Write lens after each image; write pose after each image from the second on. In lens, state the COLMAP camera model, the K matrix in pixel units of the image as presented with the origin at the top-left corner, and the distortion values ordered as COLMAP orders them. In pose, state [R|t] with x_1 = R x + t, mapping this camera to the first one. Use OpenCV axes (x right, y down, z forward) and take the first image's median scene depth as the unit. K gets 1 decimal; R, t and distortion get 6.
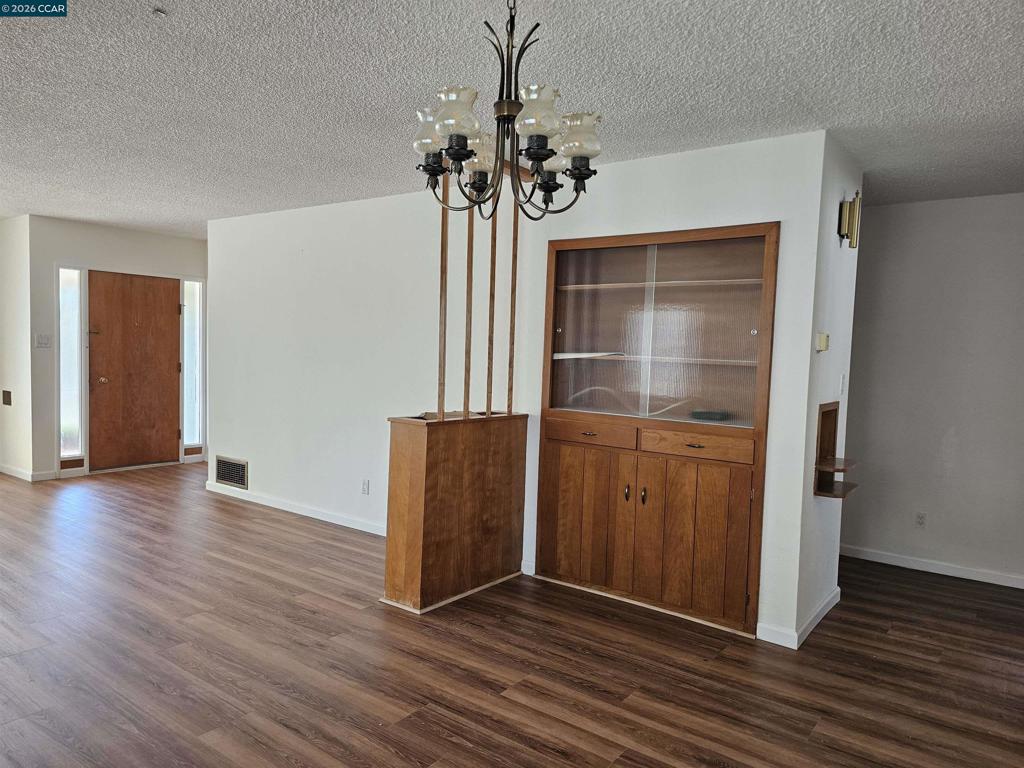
lens RADIAL K [[687.5, 0, 515.4], [0, 687.5, 395.0], [0, 0, 1]] dist [0.070435, -0.075278]
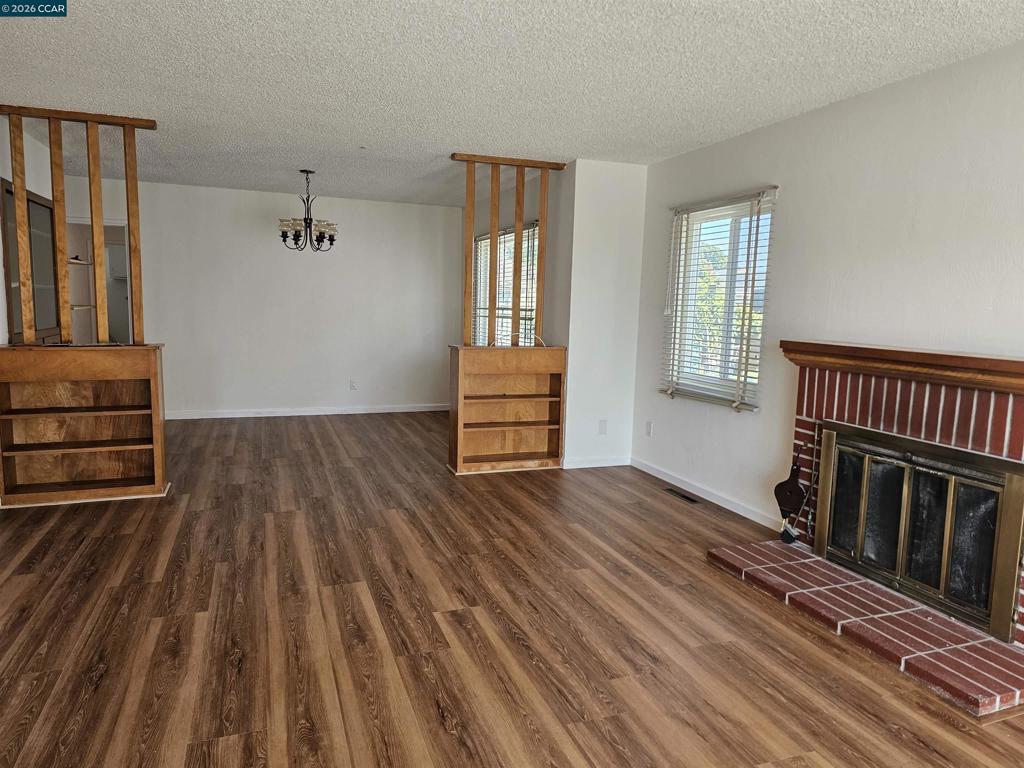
lens RADIAL K [[691.6, 0, 513.4], [0, 691.6, 377.5], [0, 0, 1]] dist [0.083042, -0.079266]
pose [[-0.834290, -0.116750, 0.538823, -0.920430], [-0.021757, 0.983532, 0.179419, -0.100532], [-0.550897, 0.137964, -0.823091, 1.122003]]
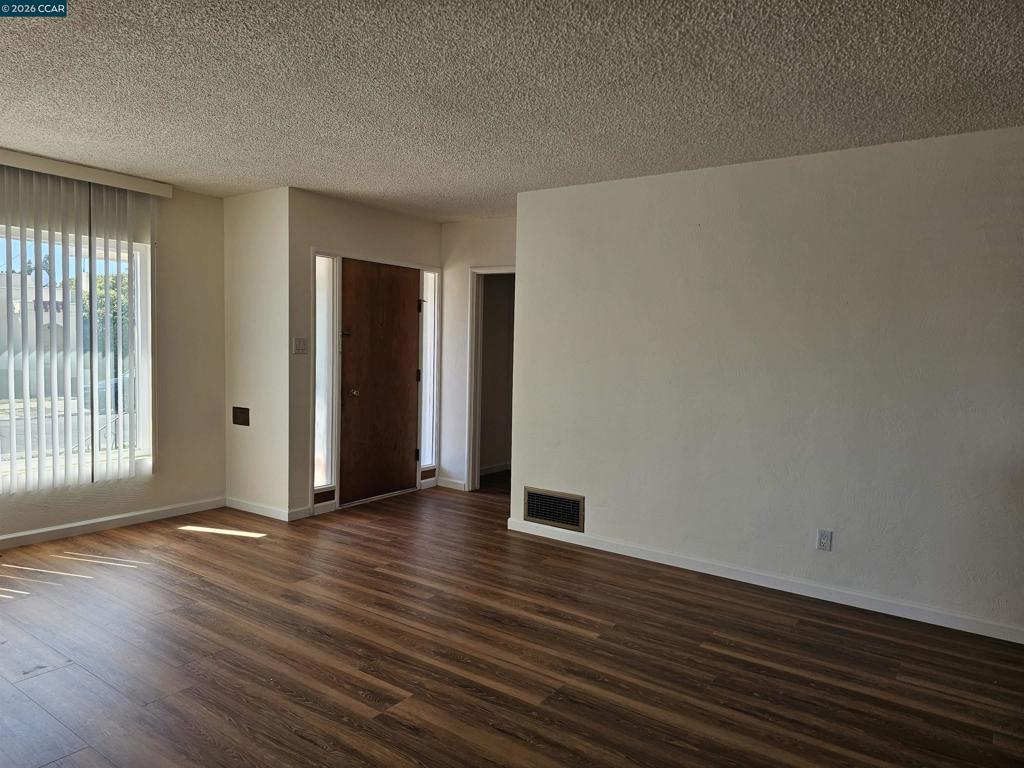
lens RADIAL K [[691.6, 0, 513.4], [0, 691.6, 377.5], [0, 0, 1]] dist [0.083042, -0.079266]
pose [[0.999870, -0.008617, 0.013606, -0.525680], [0.008817, 0.999853, -0.014713, -0.032033], [-0.013477, 0.014831, 0.999799, 0.229800]]
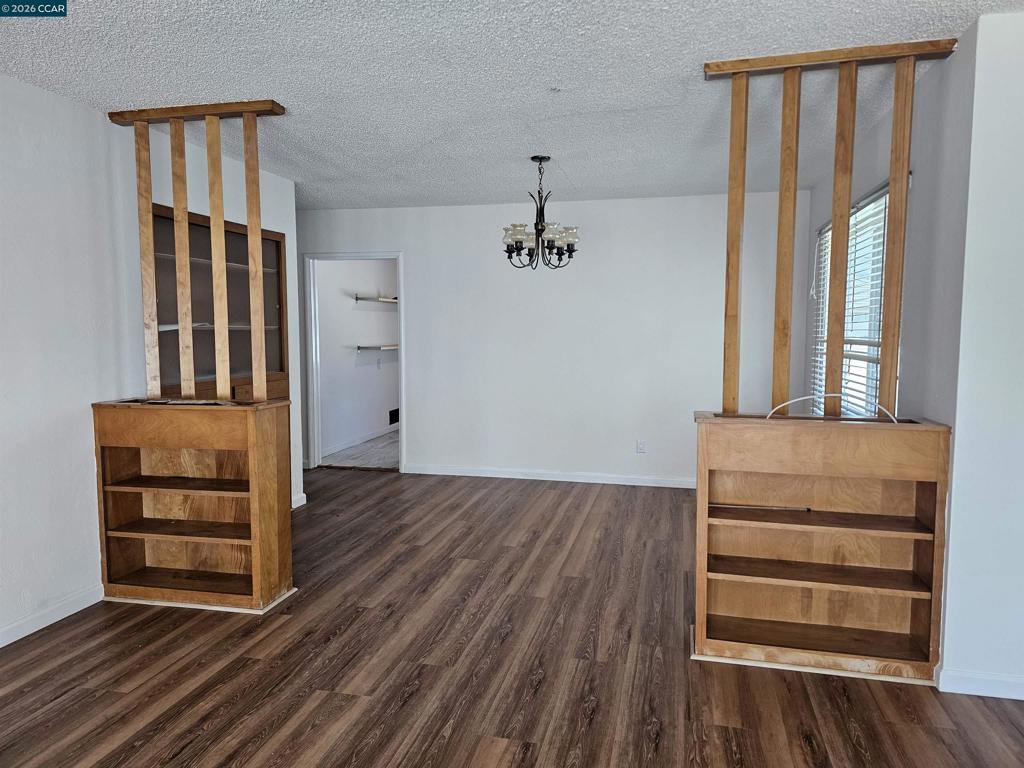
lens RADIAL K [[691.6, 0, 513.4], [0, 691.6, 377.5], [0, 0, 1]] dist [0.083042, -0.079266]
pose [[-0.394381, -0.102810, 0.913178, -0.750137], [0.042510, 0.990617, 0.129888, -0.071652], [-0.917963, 0.090045, -0.386310, 0.691426]]
